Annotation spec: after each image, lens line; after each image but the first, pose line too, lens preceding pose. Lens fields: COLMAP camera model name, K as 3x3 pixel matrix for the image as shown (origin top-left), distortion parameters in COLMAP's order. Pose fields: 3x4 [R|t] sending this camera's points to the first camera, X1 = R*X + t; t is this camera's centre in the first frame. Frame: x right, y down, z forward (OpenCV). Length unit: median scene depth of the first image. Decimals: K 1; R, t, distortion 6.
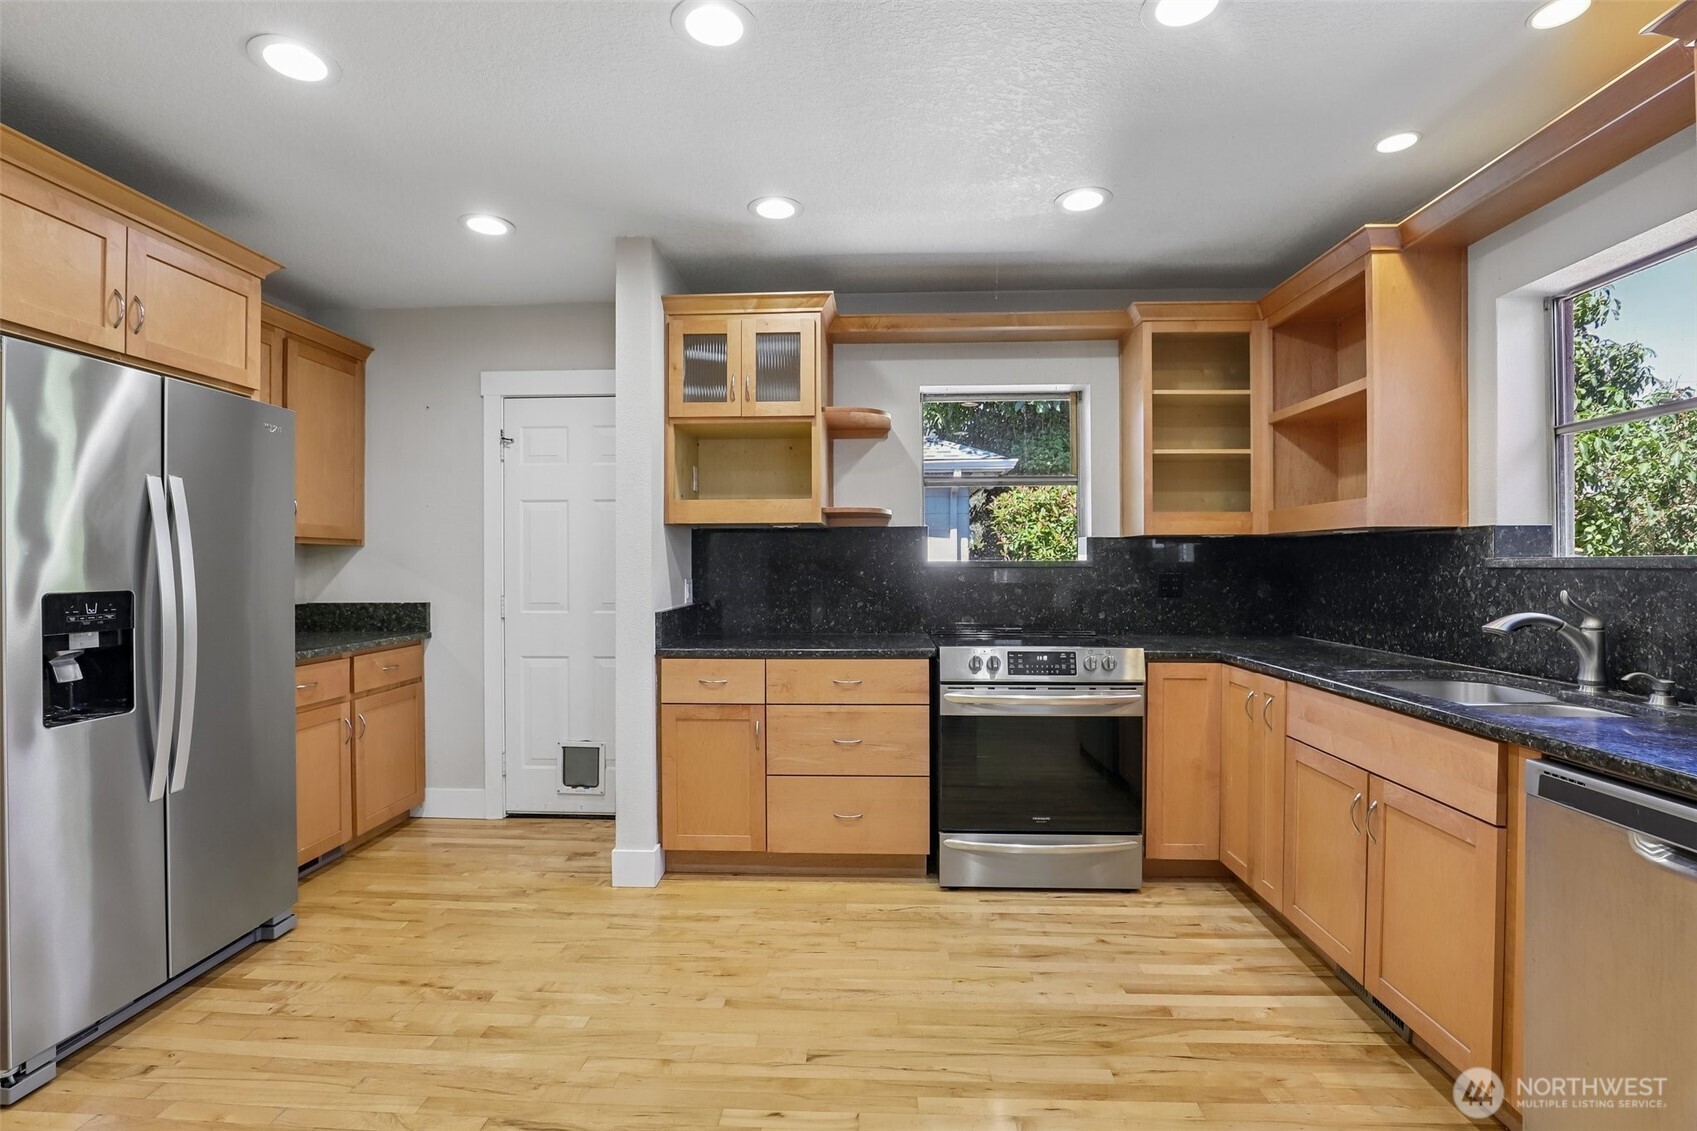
lens RADIAL K [[781.3, 0, 841.4], [0, 781.3, 563.7], [0, 0, 1]] dist [-0.033781, 0.000911]
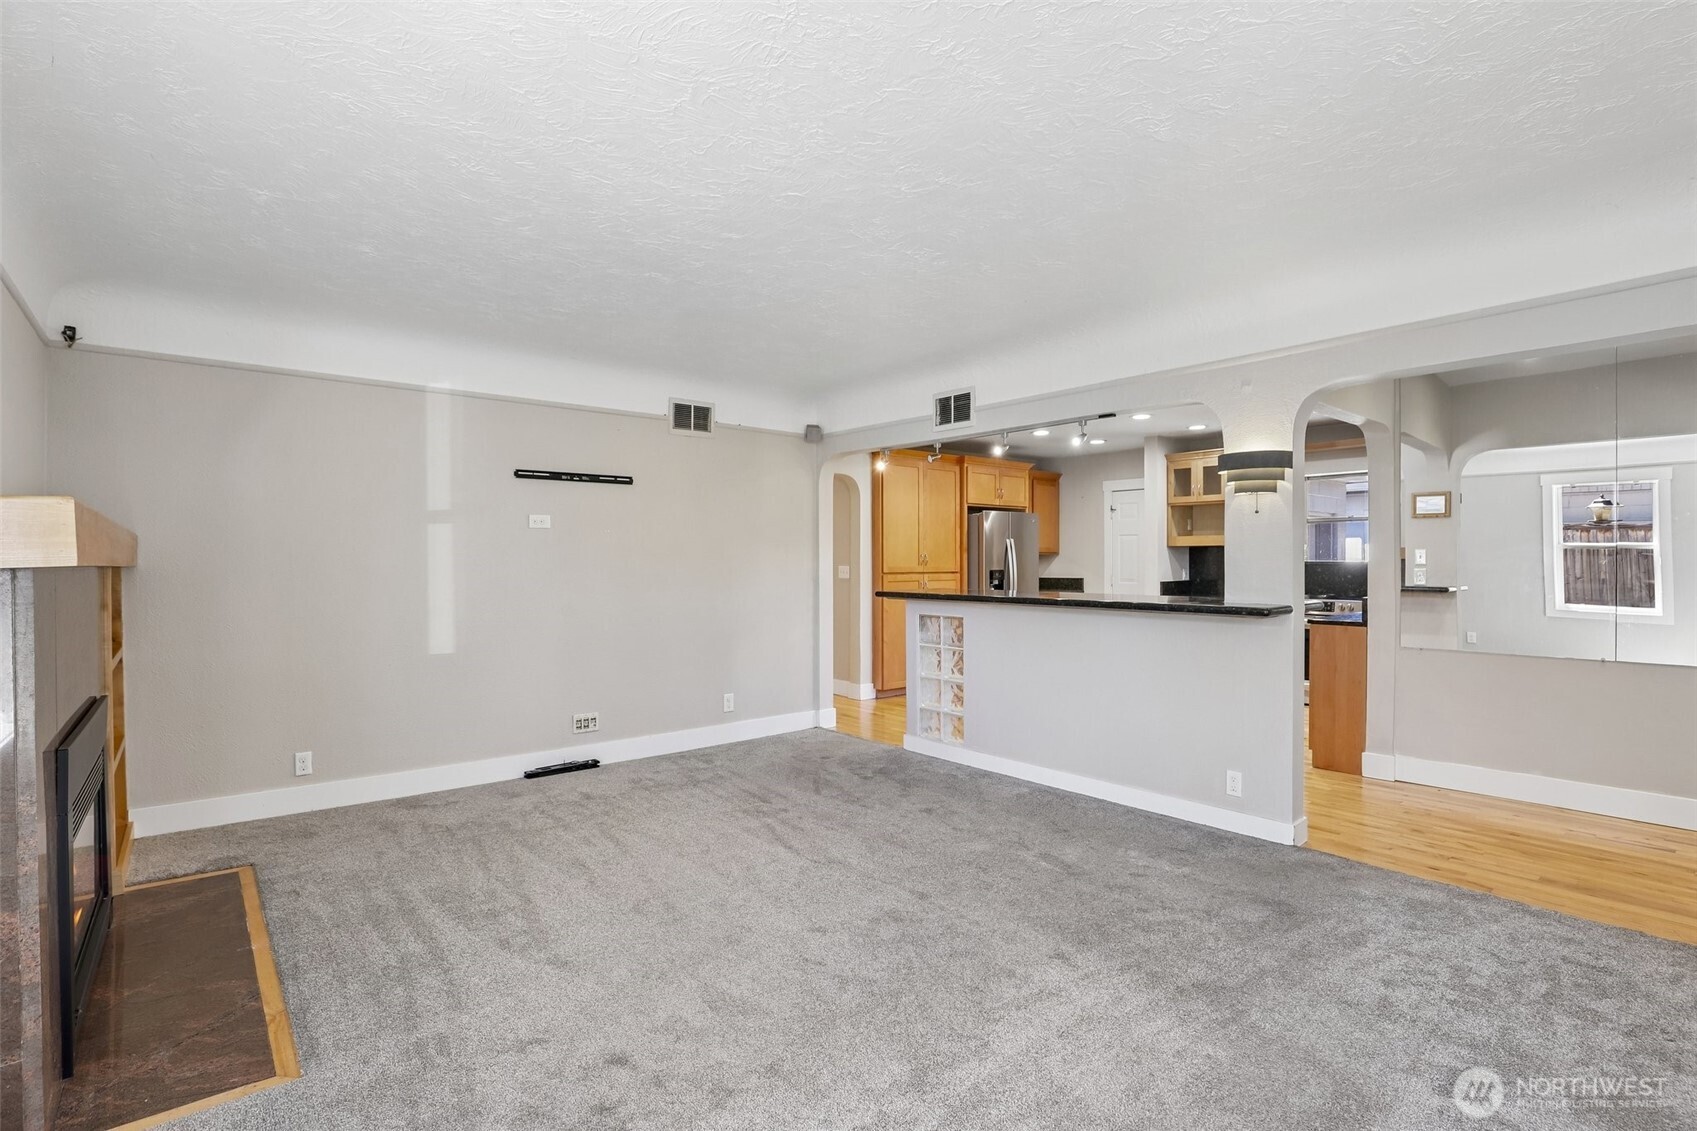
lens RADIAL K [[795.7, 0, 834.5], [0, 795.7, 560.9], [0, 0, 1]] dist [-0.034130, 0.000588]
pose [[0.674971, 0.001673, -0.737843, 0.869007], [0.000728, 0.999995, 0.002933, -0.012385], [0.737844, -0.002516, 0.674966, -1.404639]]
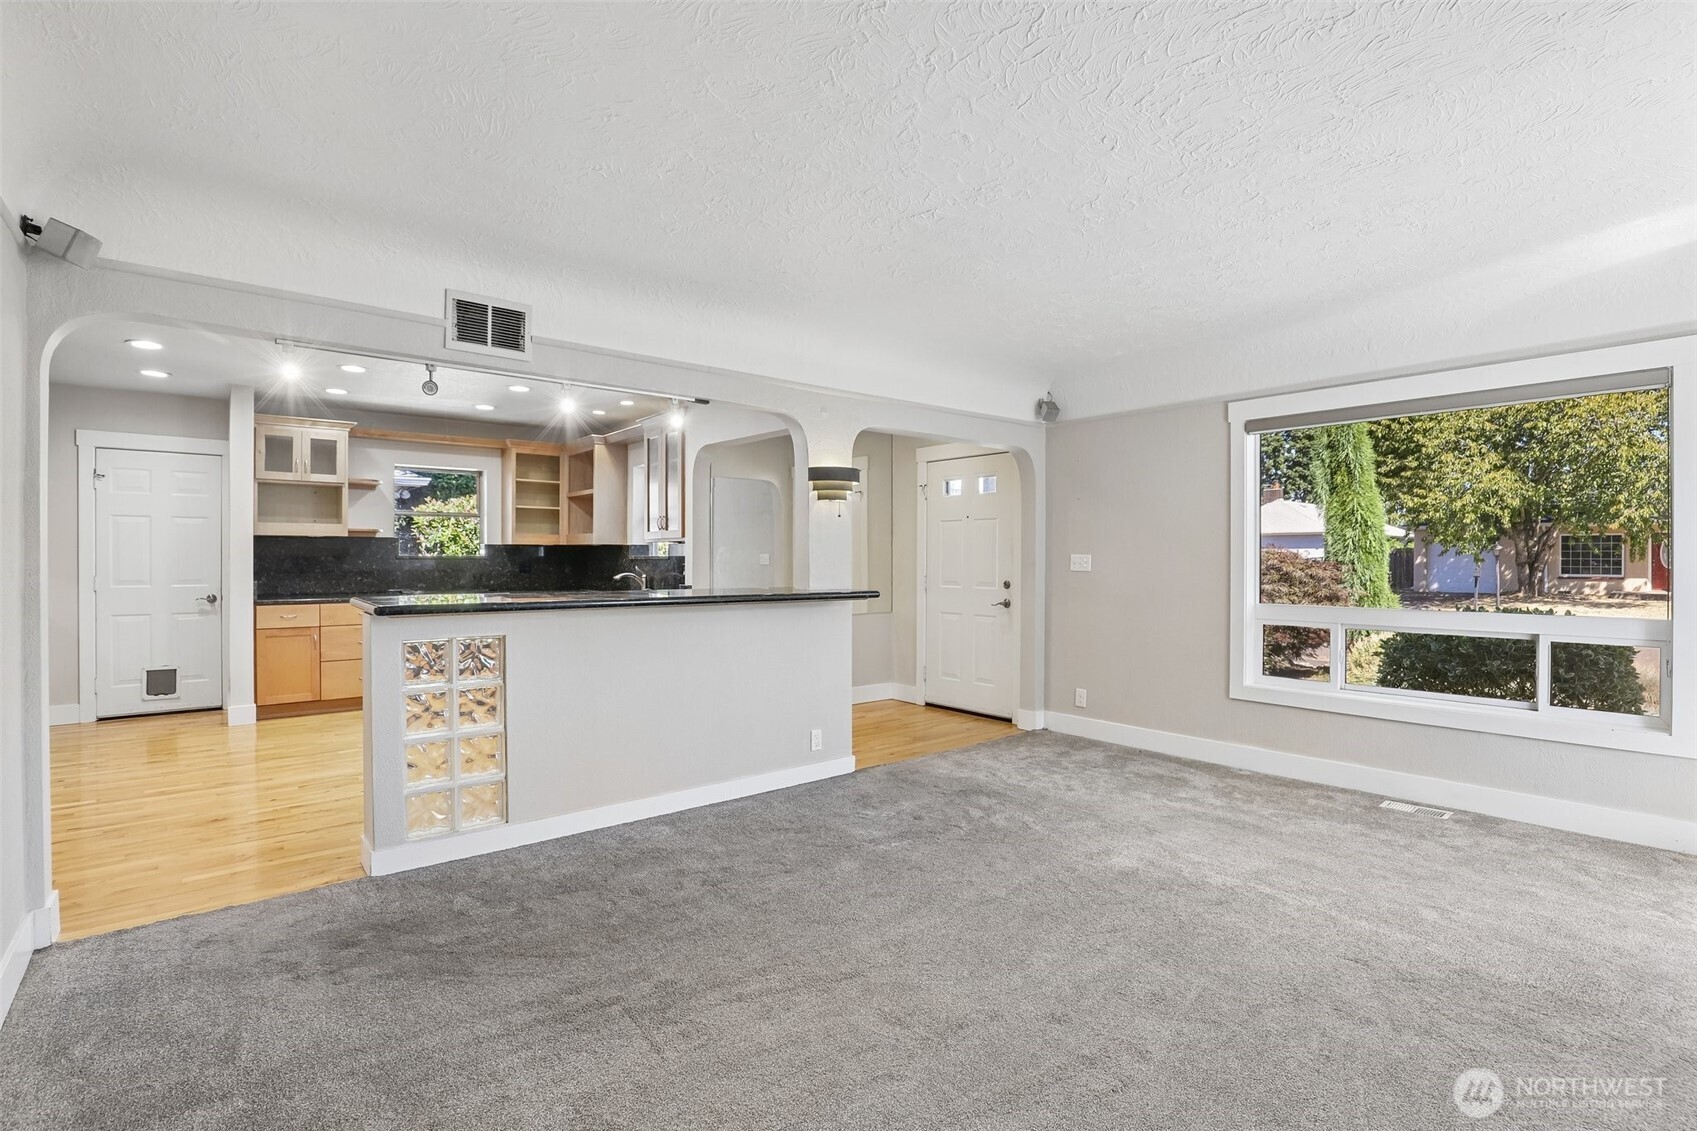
lens RADIAL K [[781.3, 0, 841.4], [0, 781.3, 563.7], [0, 0, 1]] dist [-0.033781, 0.000911]
pose [[0.741038, -0.000841, 0.671462, -0.392563], [-0.005398, 0.999959, 0.007209, -0.003135], [-0.671441, -0.008967, 0.741004, -1.250195]]
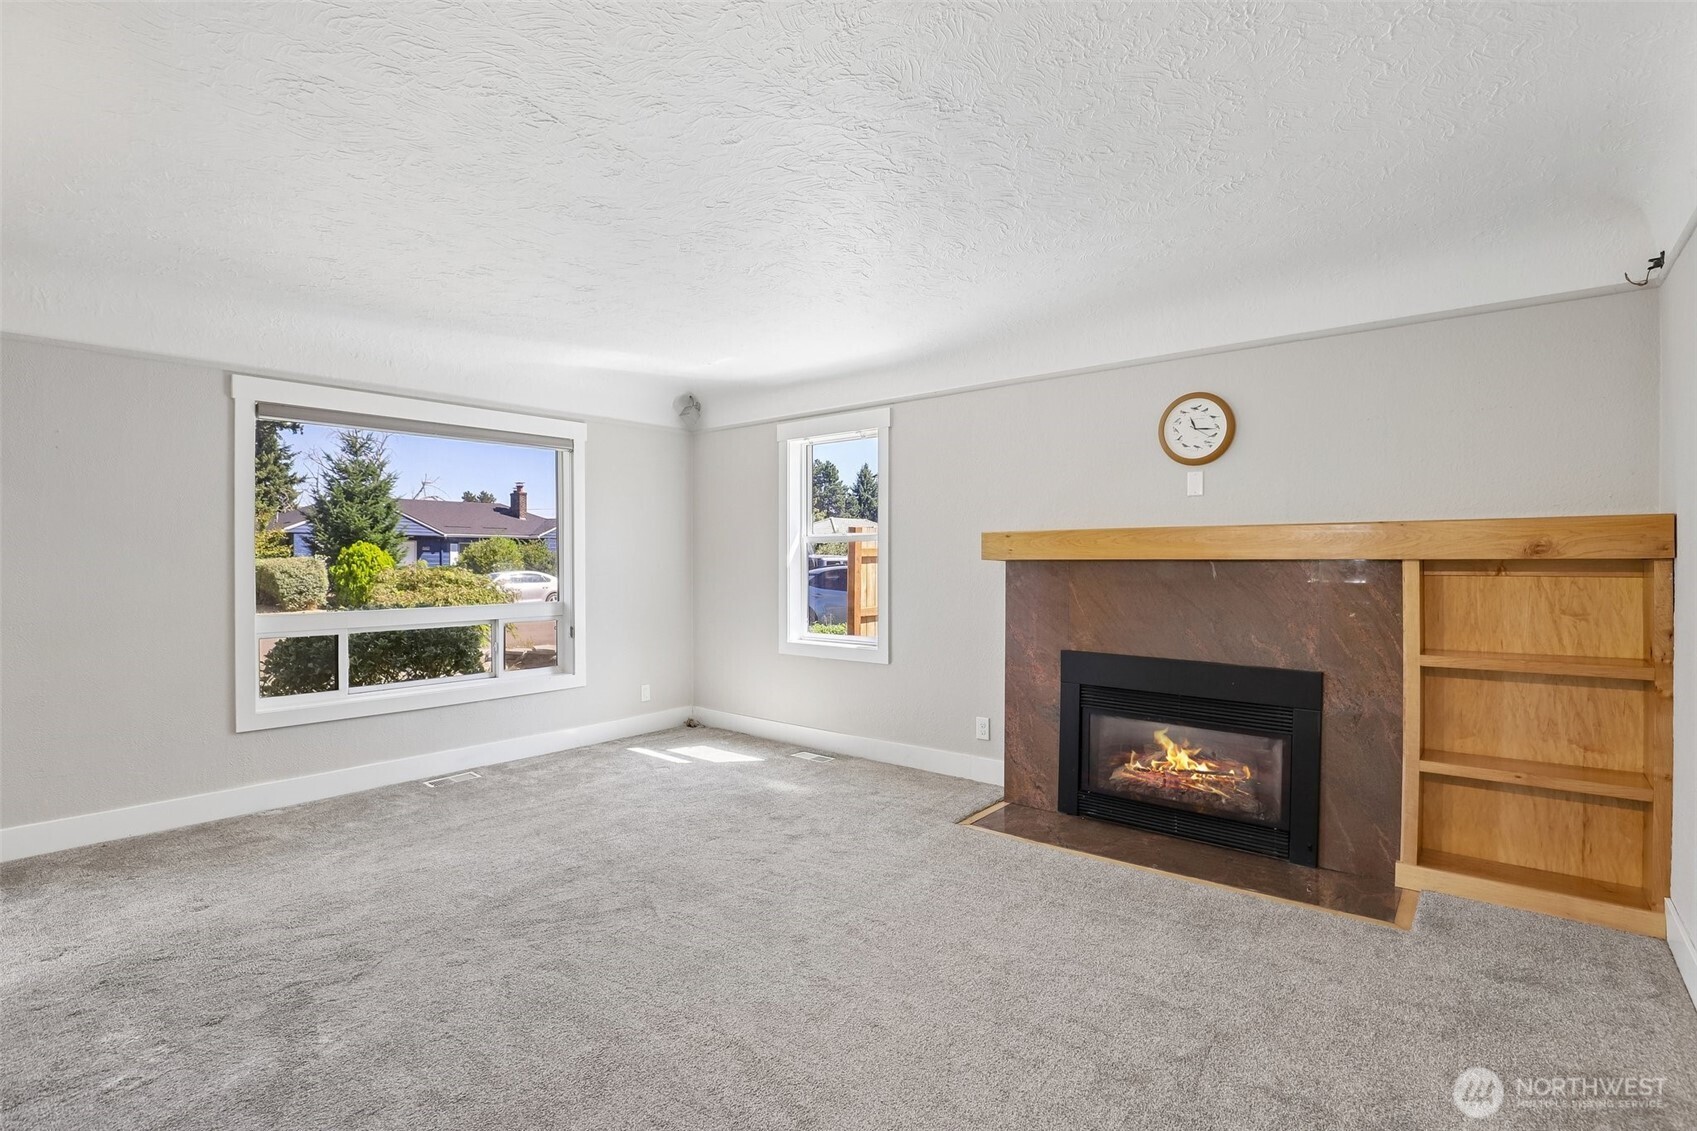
lens RADIAL K [[795.7, 0, 834.5], [0, 795.7, 560.9], [0, 0, 1]] dist [-0.034130, 0.000588]
pose [[-0.795478, 0.006676, 0.605946, -0.345385], [0.003668, 0.999974, -0.006202, 0.000543], [-0.605971, -0.002710, -0.795482, -0.322184]]
